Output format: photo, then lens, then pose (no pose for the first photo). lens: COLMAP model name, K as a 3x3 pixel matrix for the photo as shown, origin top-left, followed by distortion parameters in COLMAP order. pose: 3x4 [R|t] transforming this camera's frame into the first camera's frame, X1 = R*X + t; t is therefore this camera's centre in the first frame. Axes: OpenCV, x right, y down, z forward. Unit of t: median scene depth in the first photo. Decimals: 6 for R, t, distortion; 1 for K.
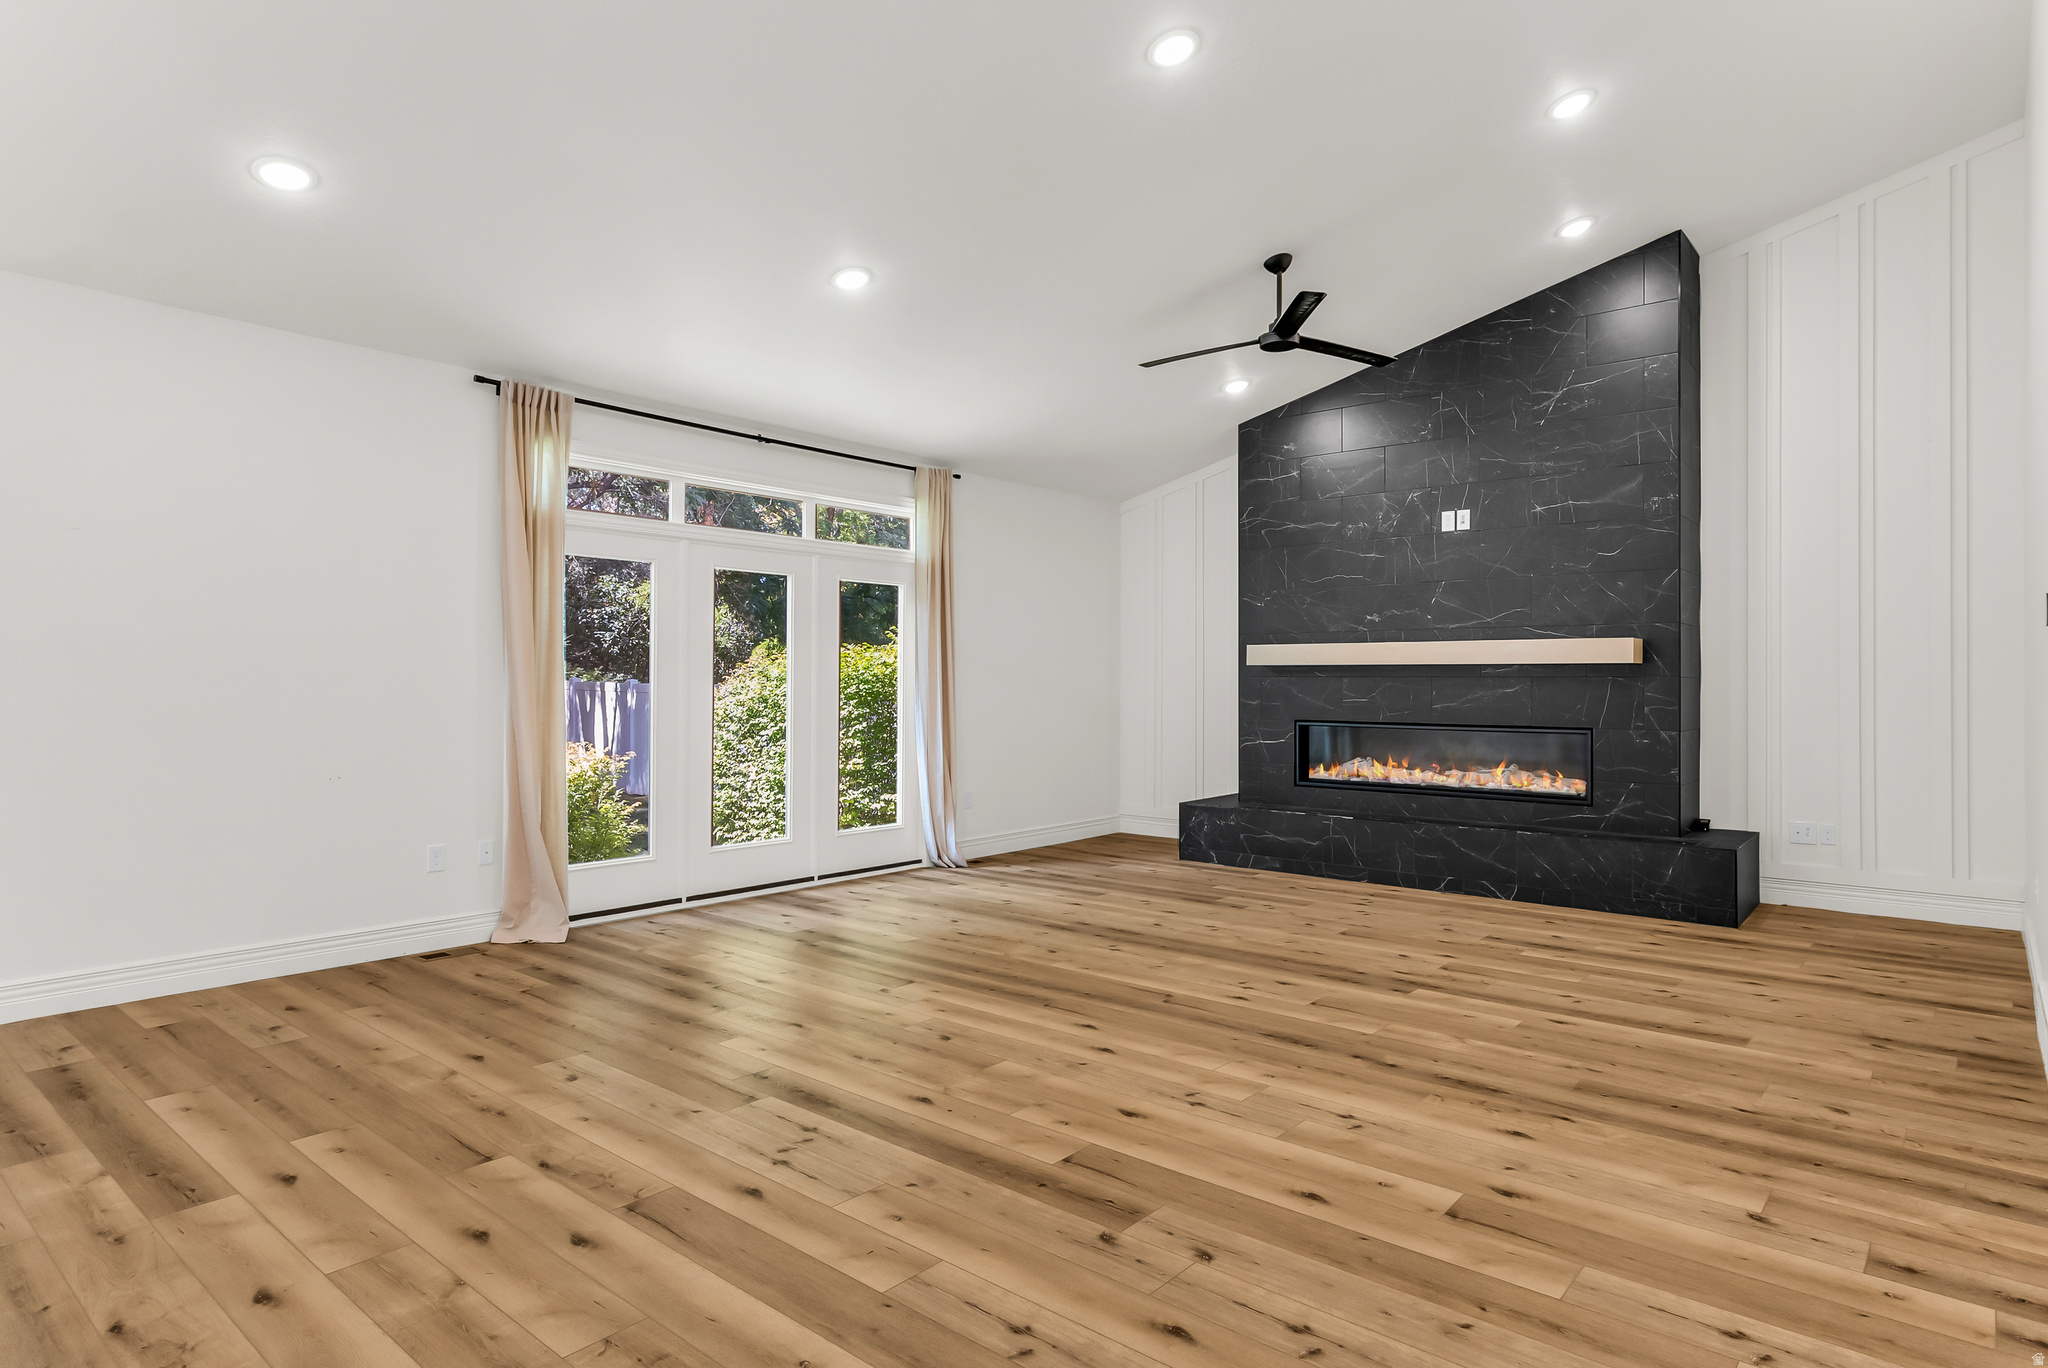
lens RADIAL K [[1144.0, 0, 1035.1], [0, 1144.0, 673.8], [0, 0, 1]] dist [0.003547, -0.000433]
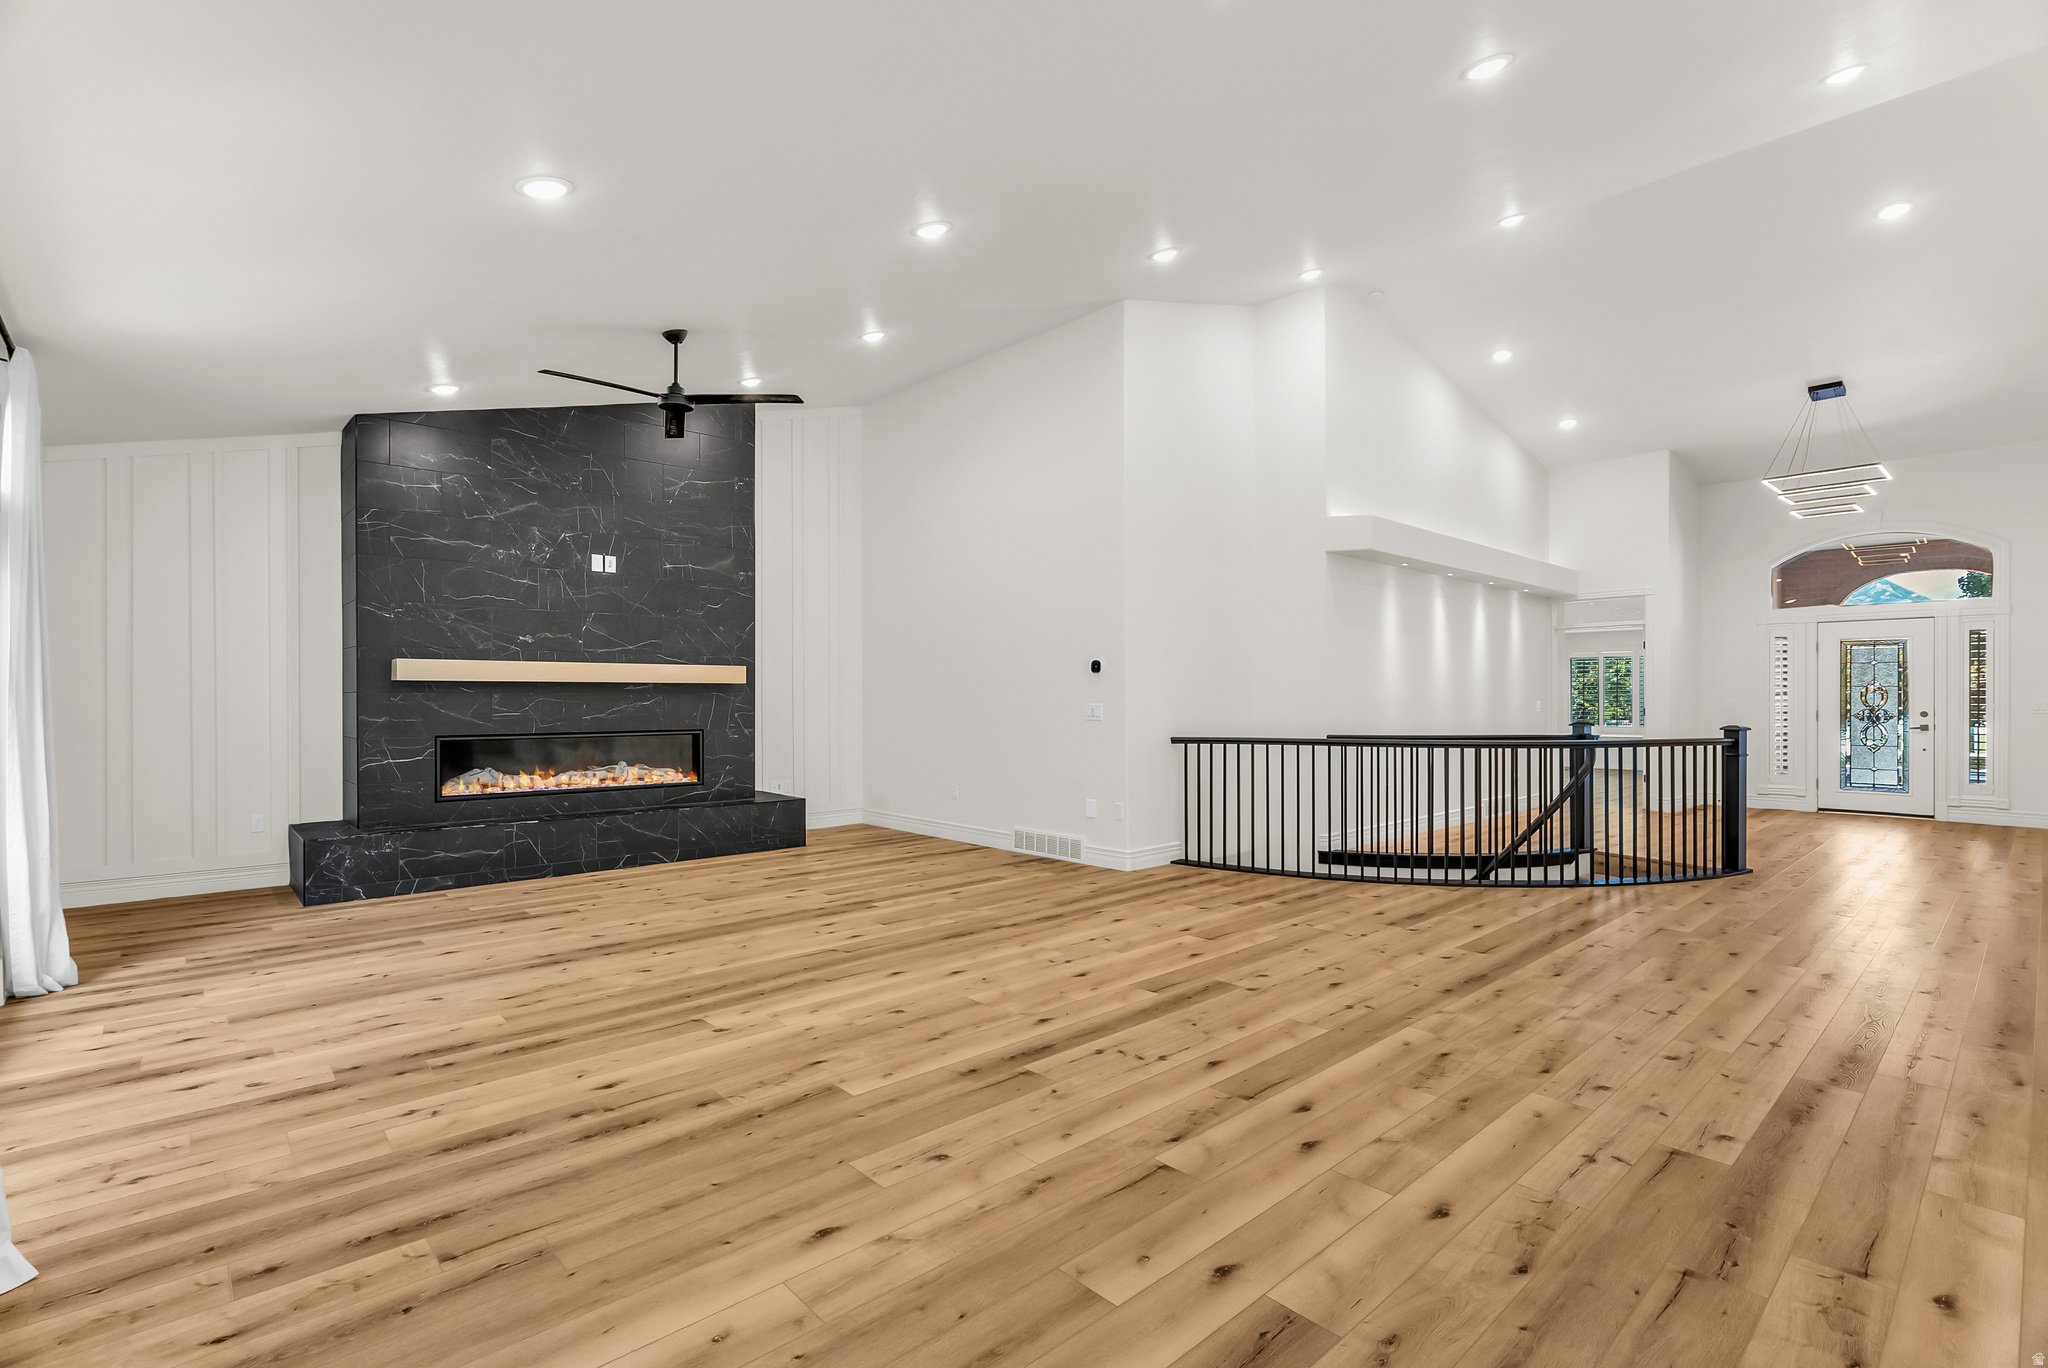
lens RADIAL K [[930.9, 0, 1033.6], [0, 930.9, 688.4], [0, 0, 1]] dist [-0.003696, 0.000797]
pose [[0.122139, 0.006032, 0.992495, -1.004013], [-0.005403, 0.999971, -0.005413, 0.002110], [-0.992498, -0.004701, 0.122168, 0.775204]]
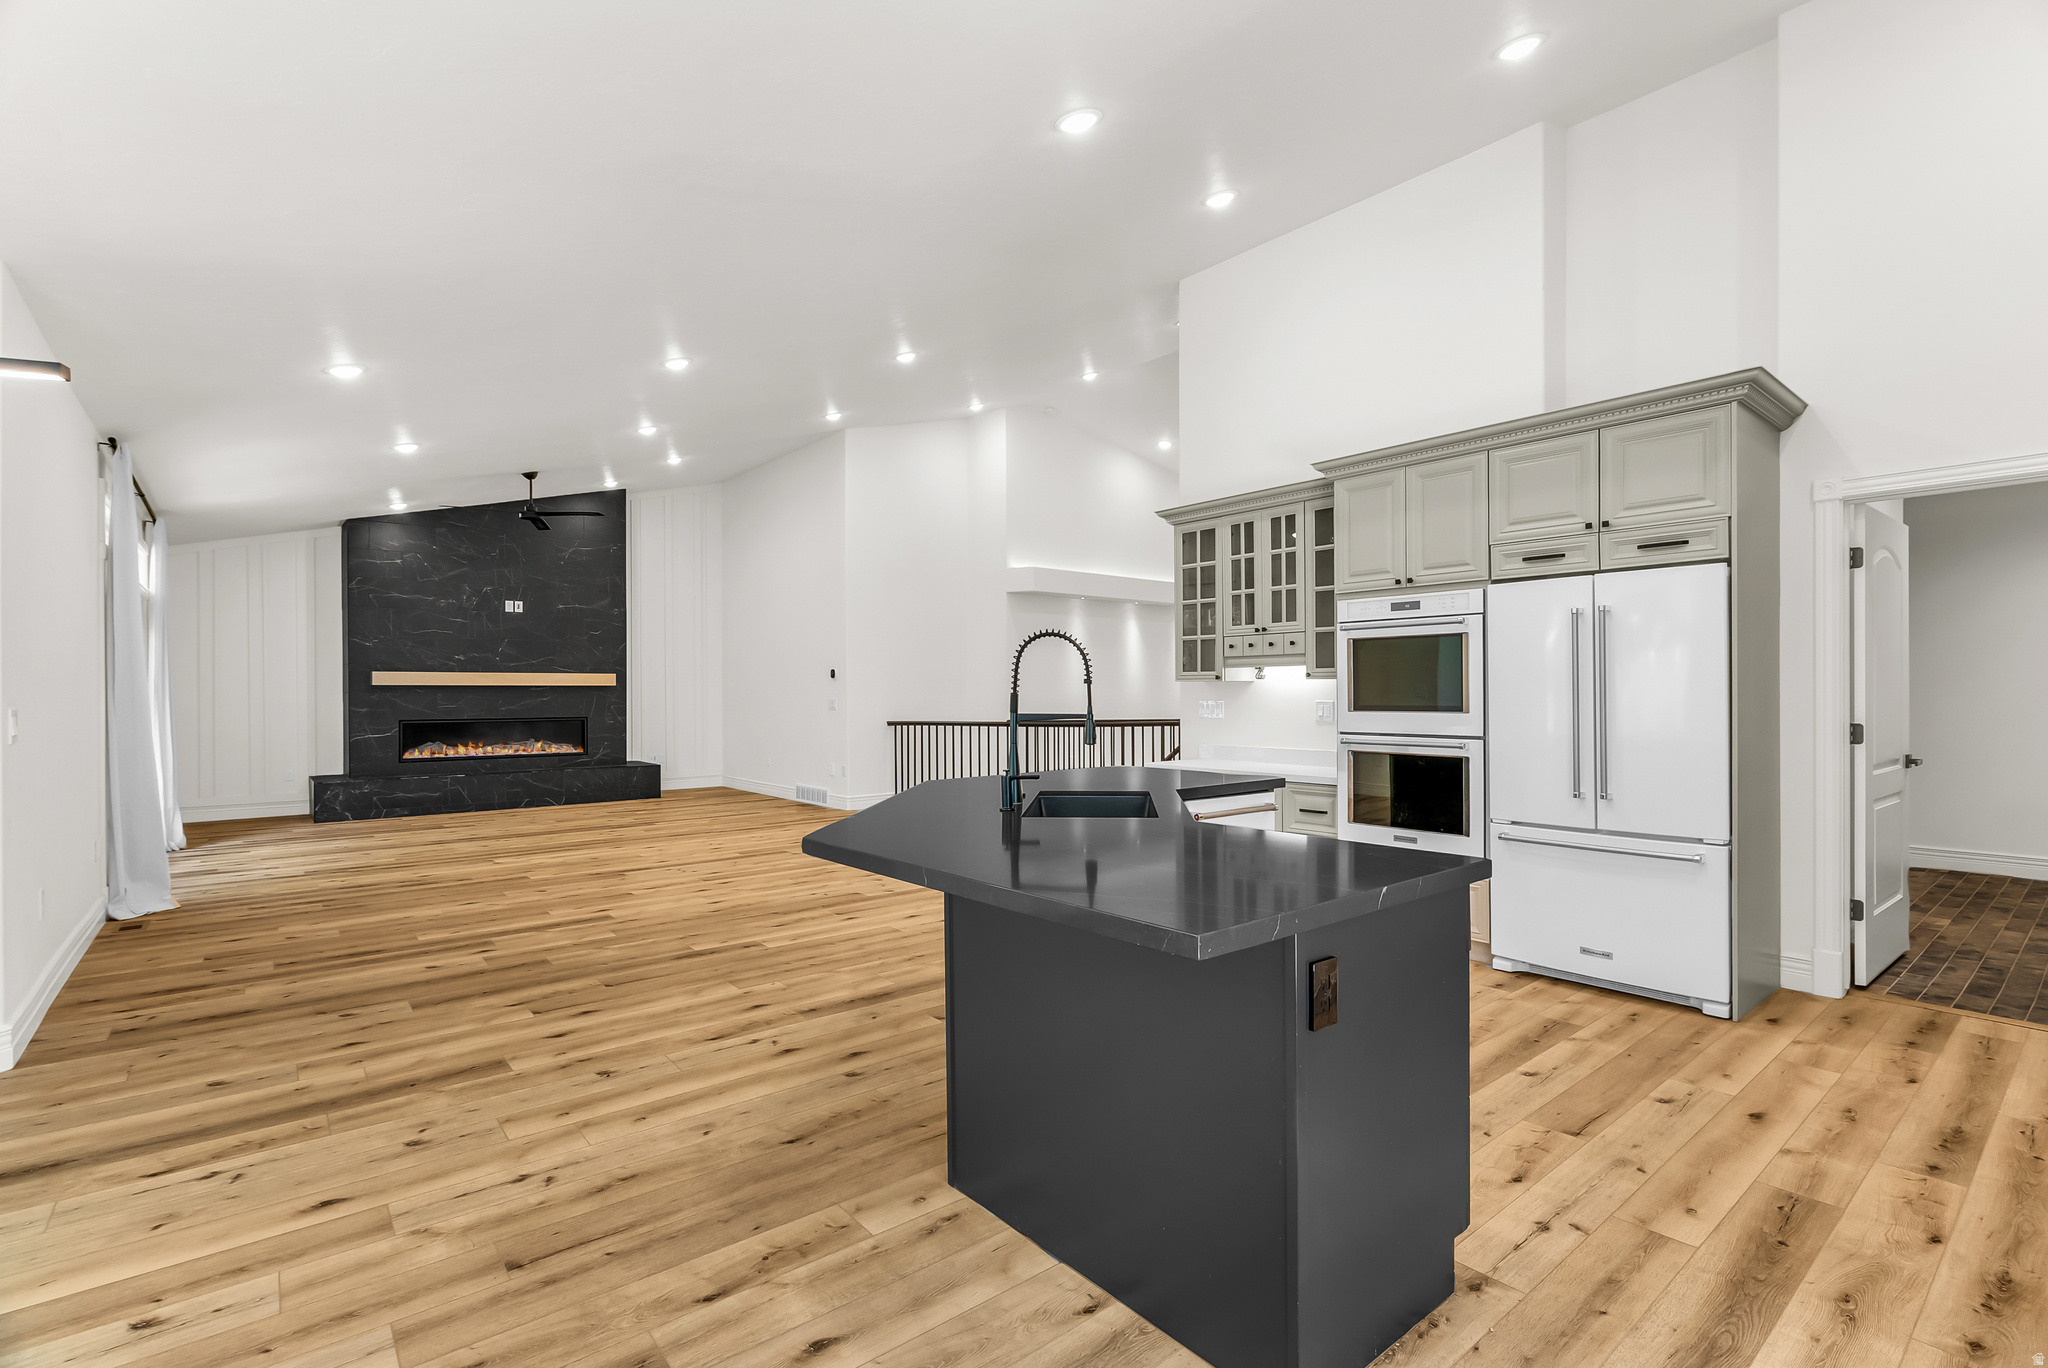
lens RADIAL K [[930.9, 0, 1025.7], [0, 930.9, 679.5], [0, 0, 1]] dist [-0.003696, 0.000797]
pose [[0.171000, 0.005096, 0.985258, -1.726342], [-0.001738, 0.999987, -0.004870, -0.021018], [-0.985270, -0.000879, 0.171007, -0.102935]]
